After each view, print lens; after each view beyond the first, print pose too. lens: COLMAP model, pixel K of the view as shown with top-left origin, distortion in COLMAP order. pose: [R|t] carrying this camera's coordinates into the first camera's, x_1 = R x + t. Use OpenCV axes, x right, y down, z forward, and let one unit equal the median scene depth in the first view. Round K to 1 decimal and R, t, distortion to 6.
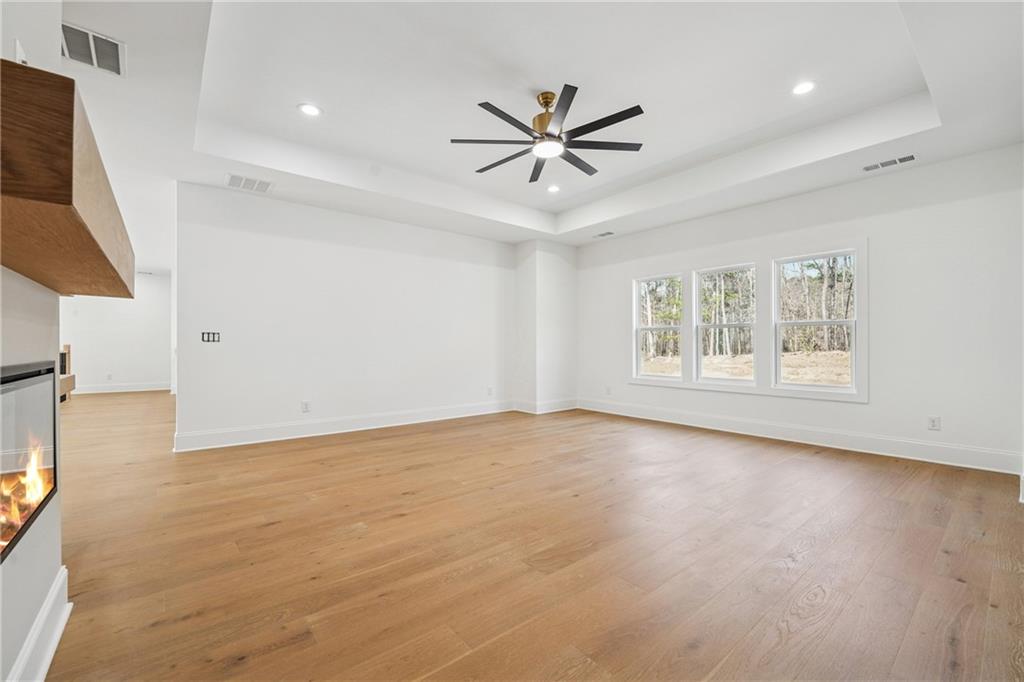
lens RADIAL K [[421.4, 0, 512.0], [0, 421.4, 345.0], [0, 0, 1]] dist [-0.001214, -0.000318]
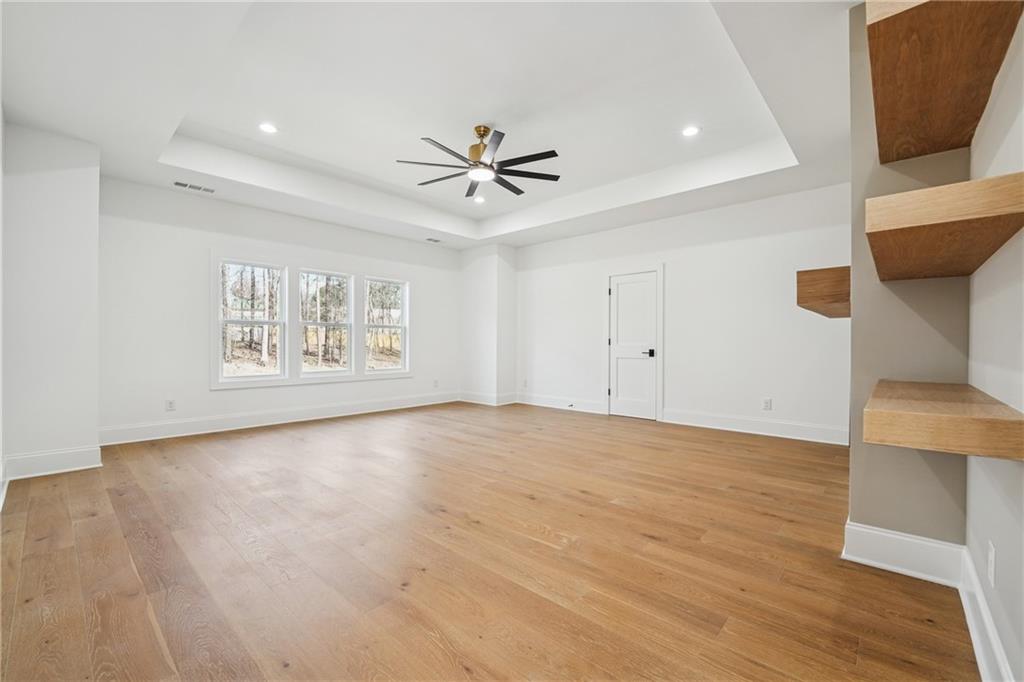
lens RADIAL K [[421.4, 0, 510.4], [0, 421.4, 344.6], [0, 0, 1]] dist [-0.001214, -0.000318]
pose [[-0.142946, -0.000108, 0.989730, -1.293804], [-0.005600, 0.999984, -0.000700, 0.010940], [-0.989715, -0.005643, -0.142944, 1.301331]]
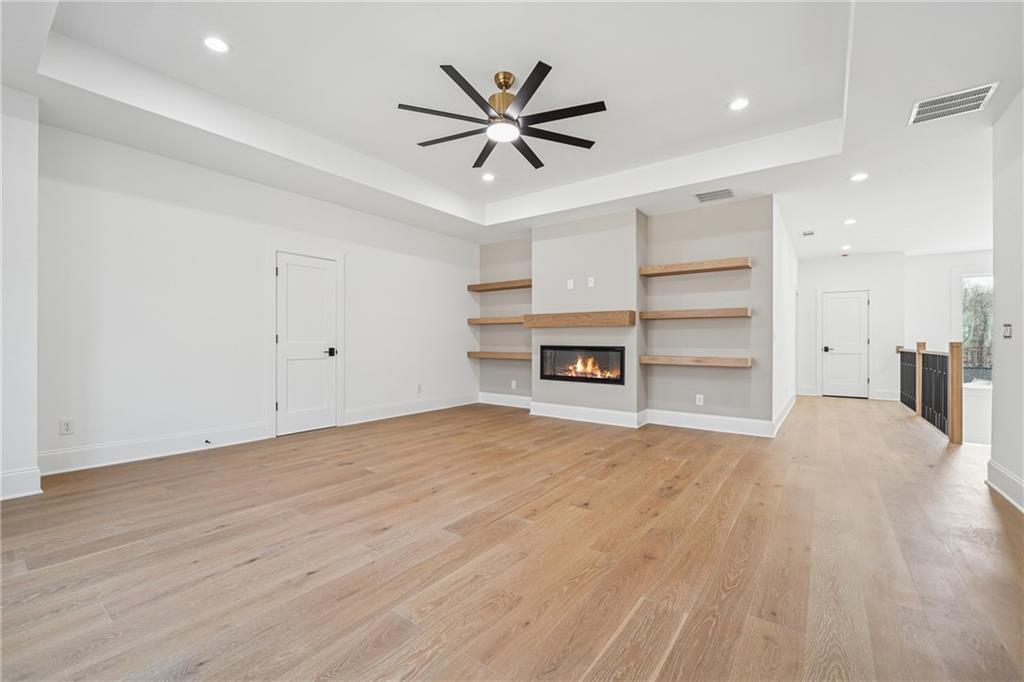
lens RADIAL K [[421.4, 0, 508.3], [0, 421.4, 340.9], [0, 0, 1]] dist [-0.001214, -0.000318]
pose [[-0.972098, -0.002014, -0.234565, 0.353169], [-0.000976, 0.999989, -0.004543, 0.006808], [0.234572, -0.004188, -0.972090, 2.295706]]
